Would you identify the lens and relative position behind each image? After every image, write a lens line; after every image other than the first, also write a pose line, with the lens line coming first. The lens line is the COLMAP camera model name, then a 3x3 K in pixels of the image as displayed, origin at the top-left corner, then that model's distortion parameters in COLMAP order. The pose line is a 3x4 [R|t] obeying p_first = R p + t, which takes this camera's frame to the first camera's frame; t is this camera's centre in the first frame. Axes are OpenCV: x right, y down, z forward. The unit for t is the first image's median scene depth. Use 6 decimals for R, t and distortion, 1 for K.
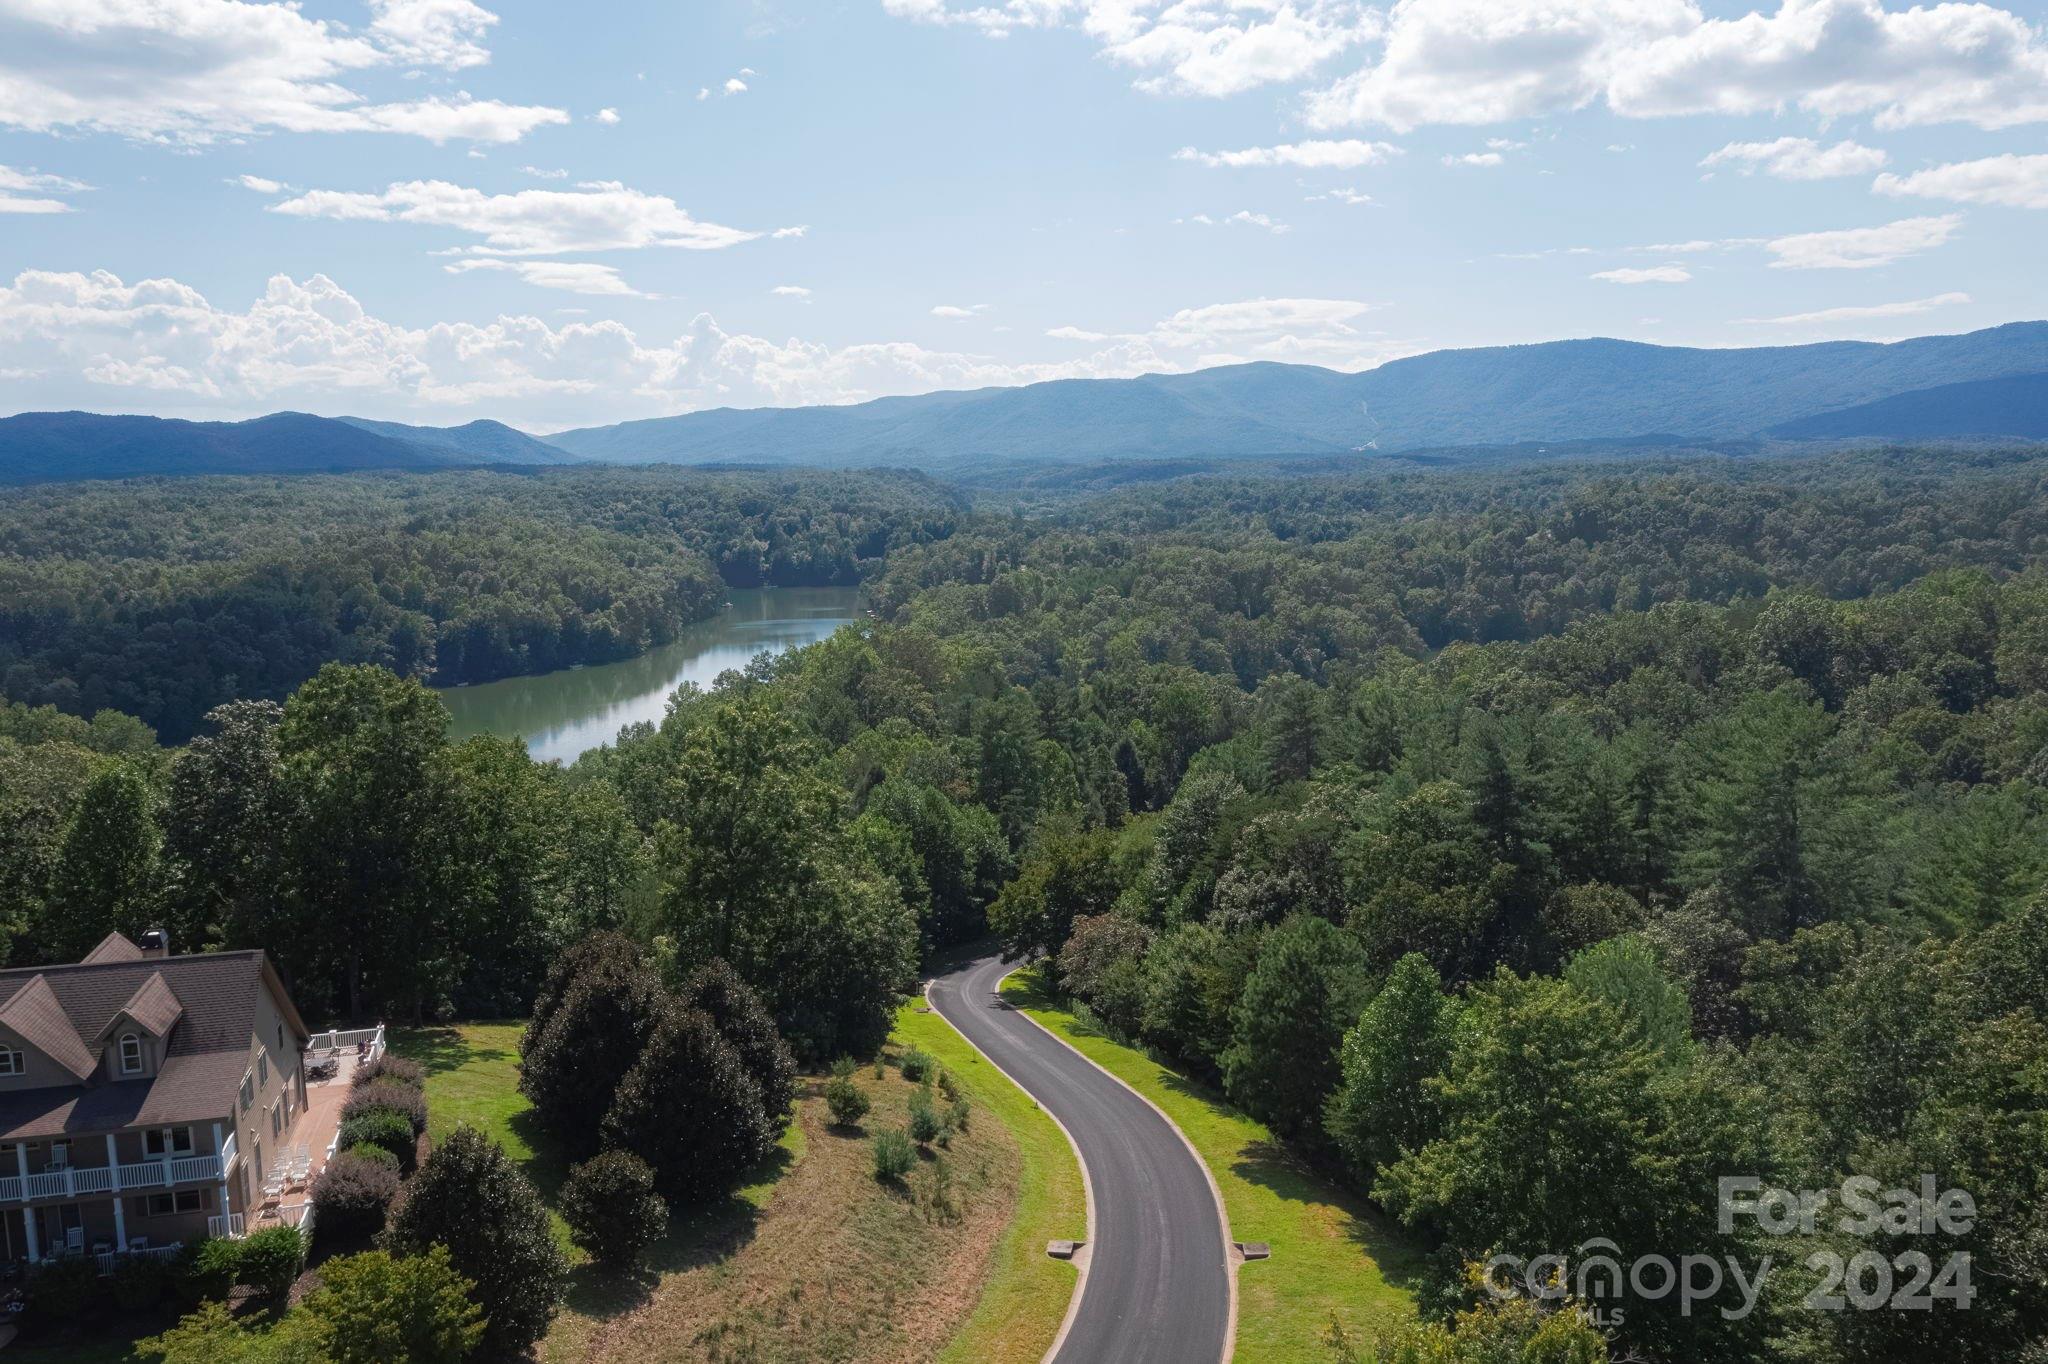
lens RADIAL K [[1635.9, 0, 1028.1], [0, 1635.9, 690.4], [0, 0, 1]] dist [-0.012893, 0.011023]
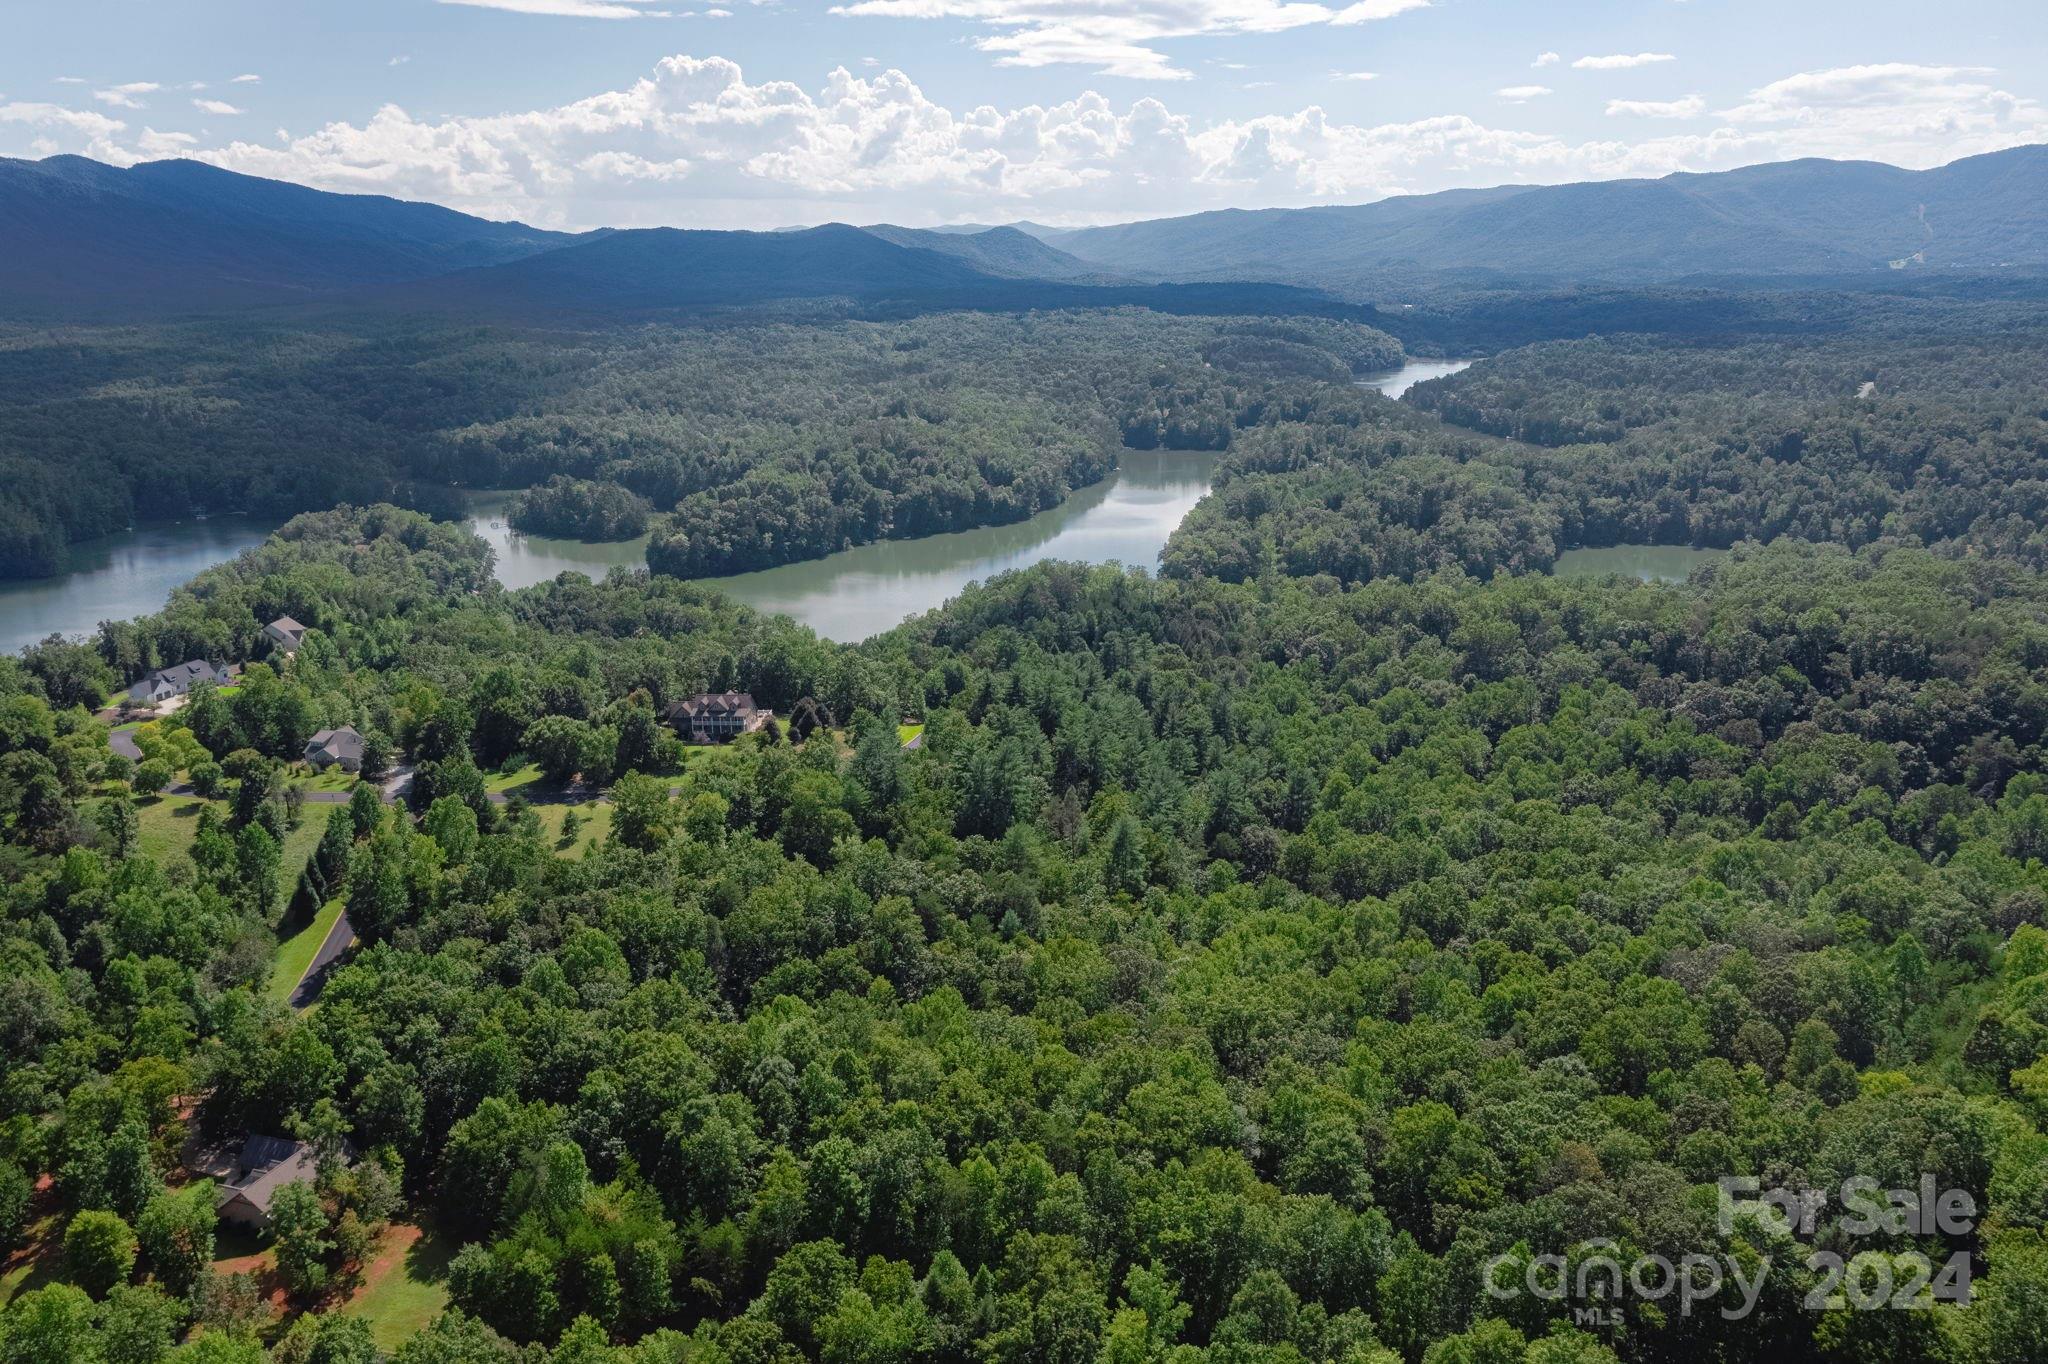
lens RADIAL K [[1635.9, 0, 1028.1], [0, 1635.9, 690.4], [0, 0, 1]] dist [-0.012893, 0.011023]
pose [[0.952259, 0.082453, -0.293946, 0.600467], [-0.045150, 0.990286, 0.131513, -0.183864], [0.301935, -0.111963, 0.946731, -1.162929]]
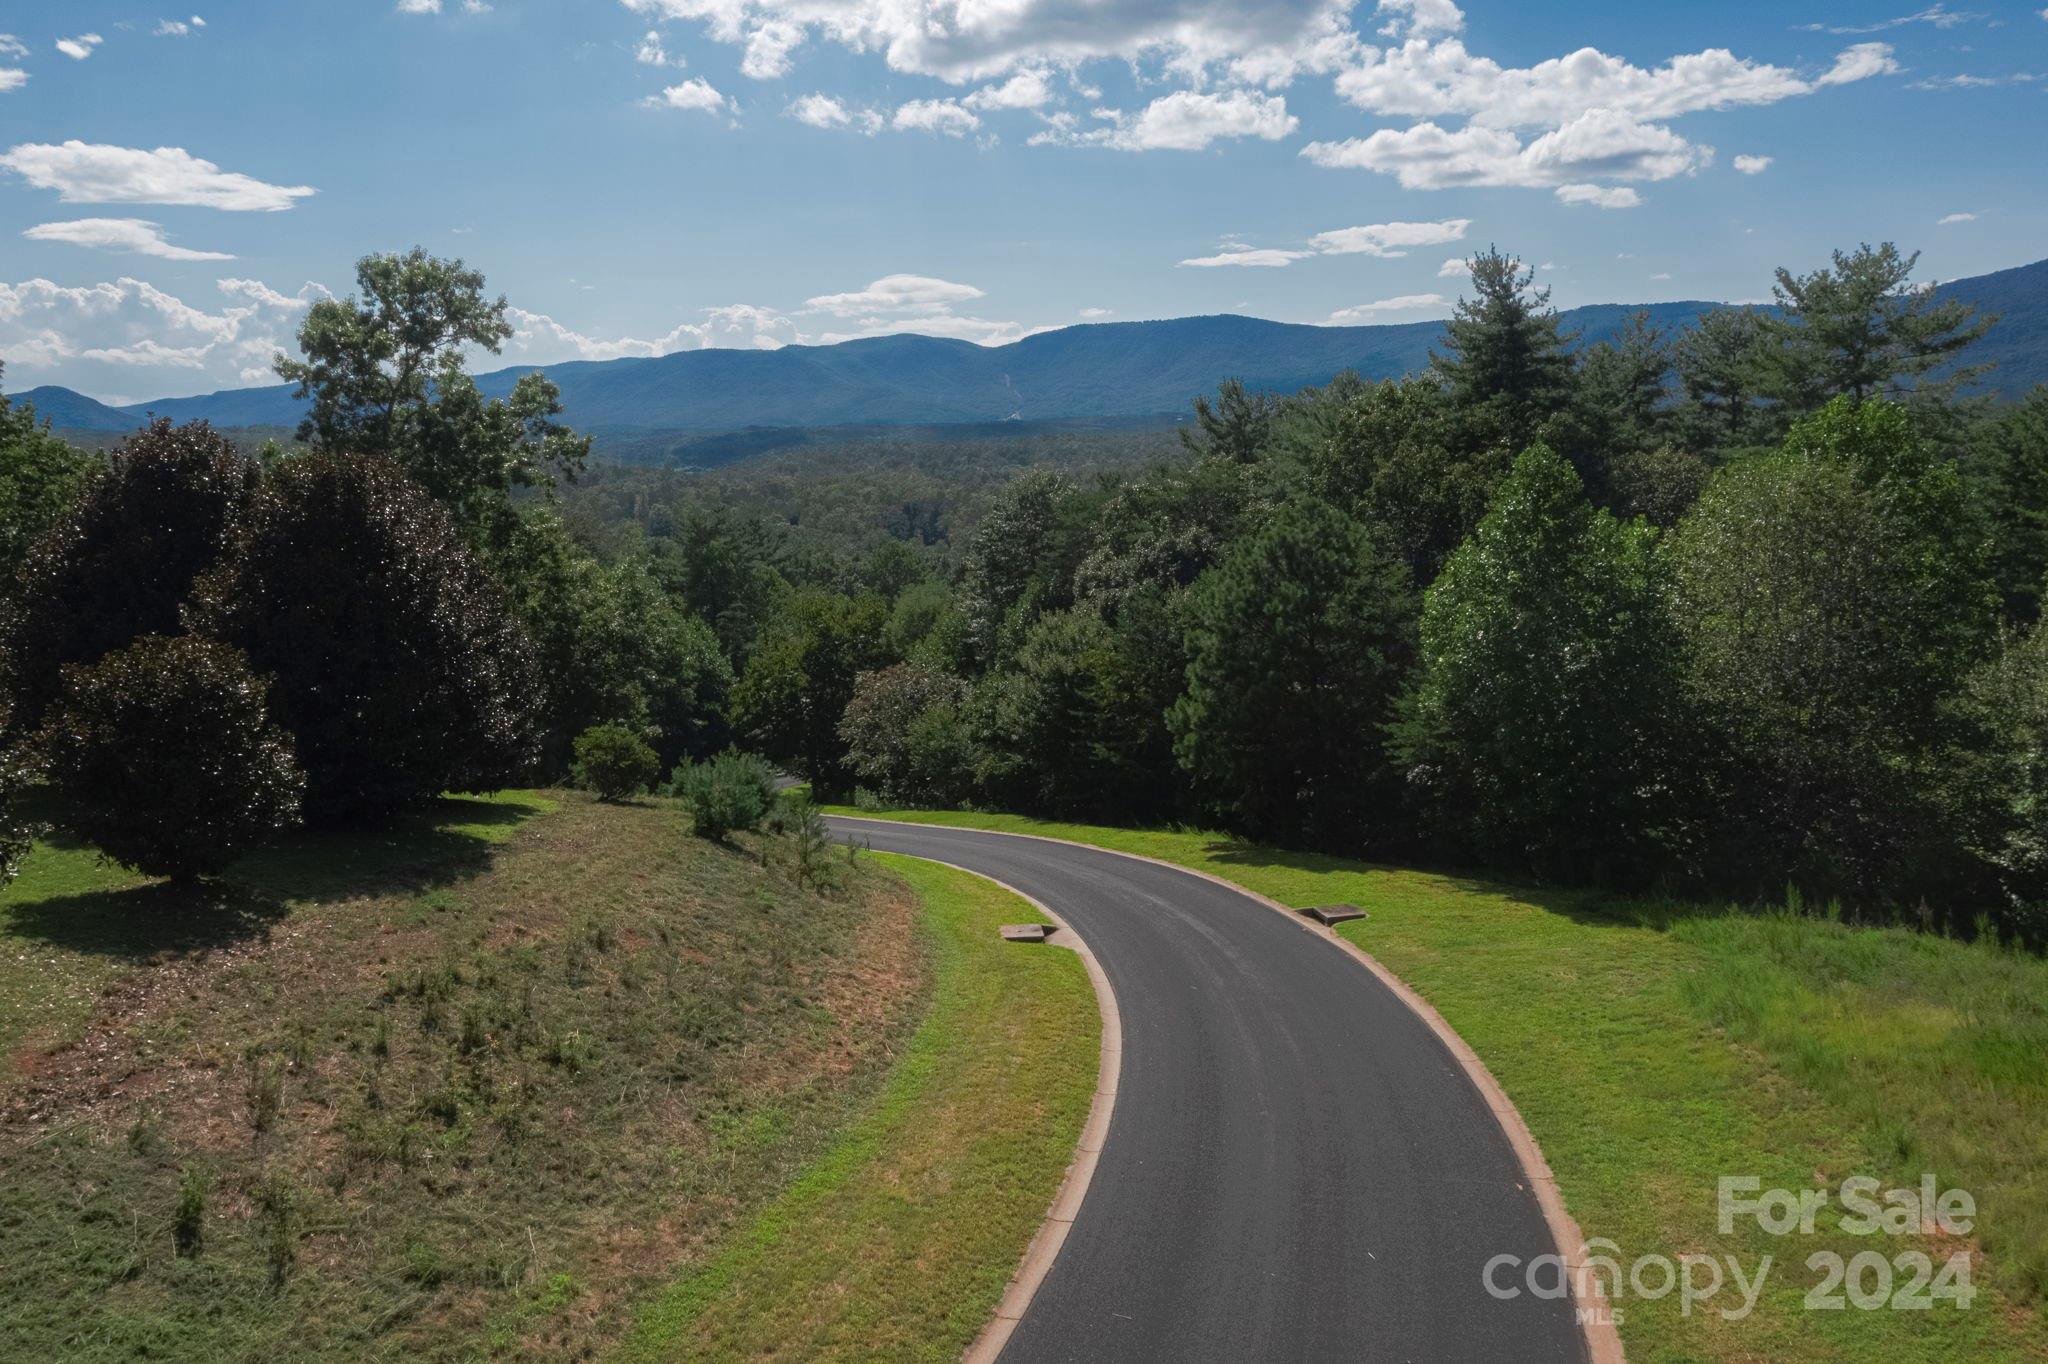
lens RADIAL K [[1635.9, 0, 1028.1], [0, 1635.9, 690.4], [0, 0, 1]] dist [-0.012893, 0.011023]
pose [[0.977056, -0.033454, 0.210339, -0.040666], [0.030556, 0.999388, 0.017015, 0.100907], [-0.210779, -0.010198, 0.977480, 0.176555]]
